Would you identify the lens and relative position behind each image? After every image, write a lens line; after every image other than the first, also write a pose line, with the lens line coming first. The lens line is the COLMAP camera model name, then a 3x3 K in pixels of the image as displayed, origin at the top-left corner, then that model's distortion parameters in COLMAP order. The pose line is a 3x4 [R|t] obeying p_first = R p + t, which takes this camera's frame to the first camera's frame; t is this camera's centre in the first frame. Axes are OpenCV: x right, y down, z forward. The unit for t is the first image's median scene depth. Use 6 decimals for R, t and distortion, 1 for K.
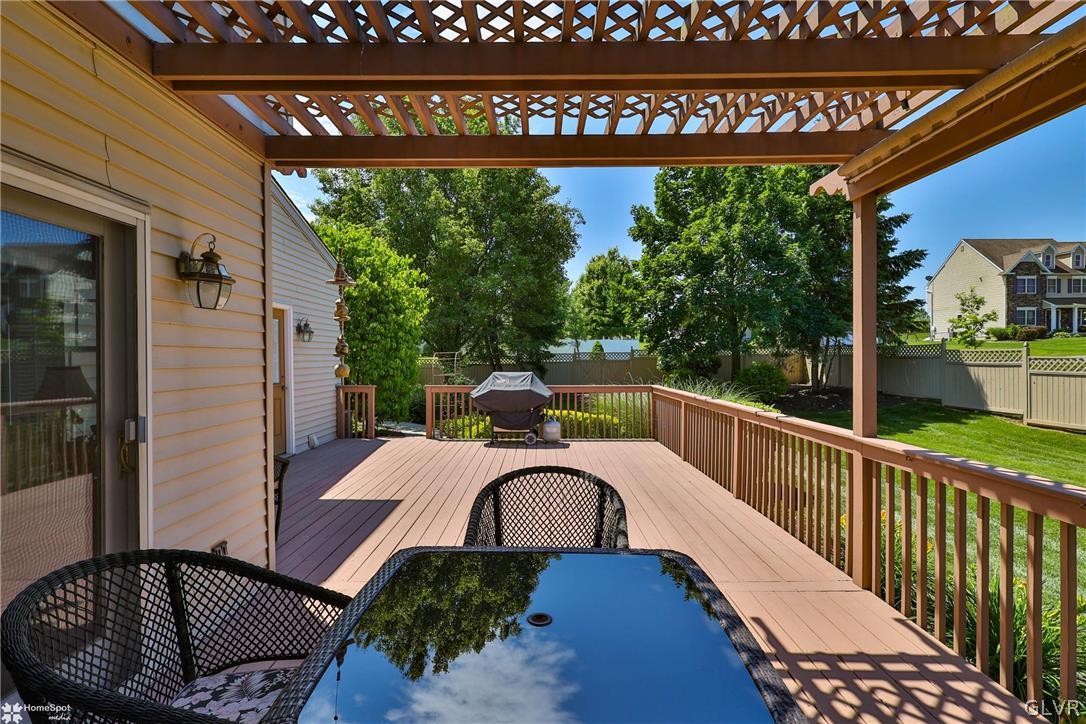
lens RADIAL K [[529.2, 0, 528.5], [0, 529.2, 395.2], [0, 0, 1]] dist [0.000268, -0.000063]
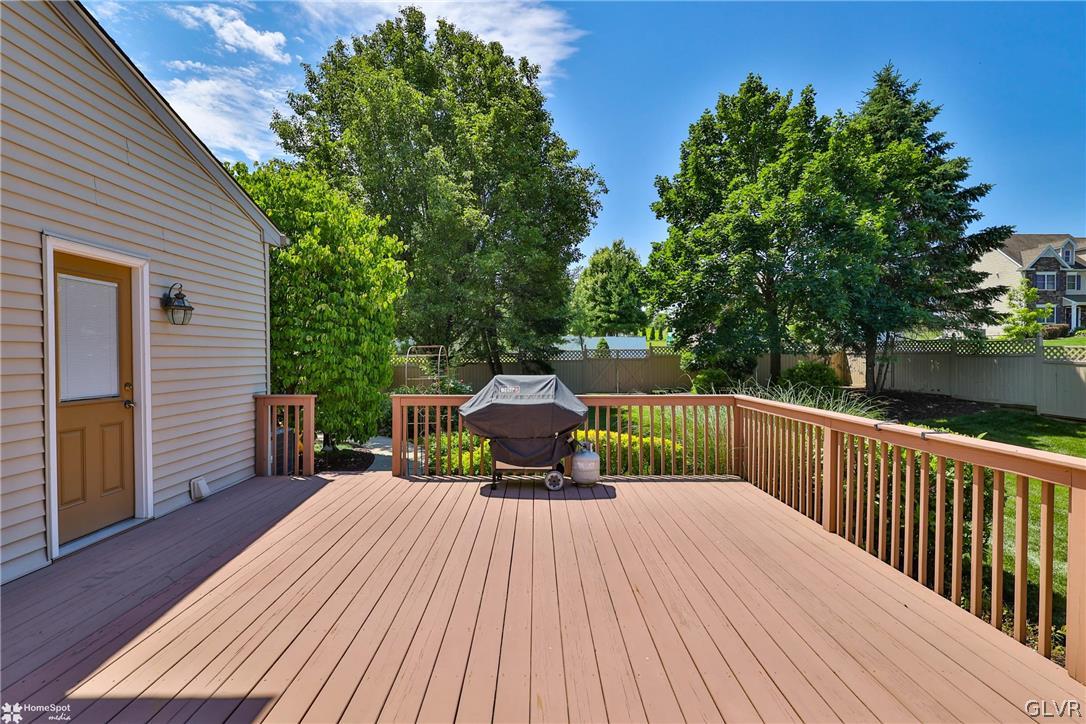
lens RADIAL K [[525.1, 0, 531.0], [0, 525.1, 365.6], [0, 0, 1]] dist [0.010123, 0.000484]
pose [[0.999923, 0.001751, 0.012308, -0.018082], [-0.001097, 0.998597, -0.052934, -0.012367], [-0.012383, 0.052916, 0.998522, 0.206288]]
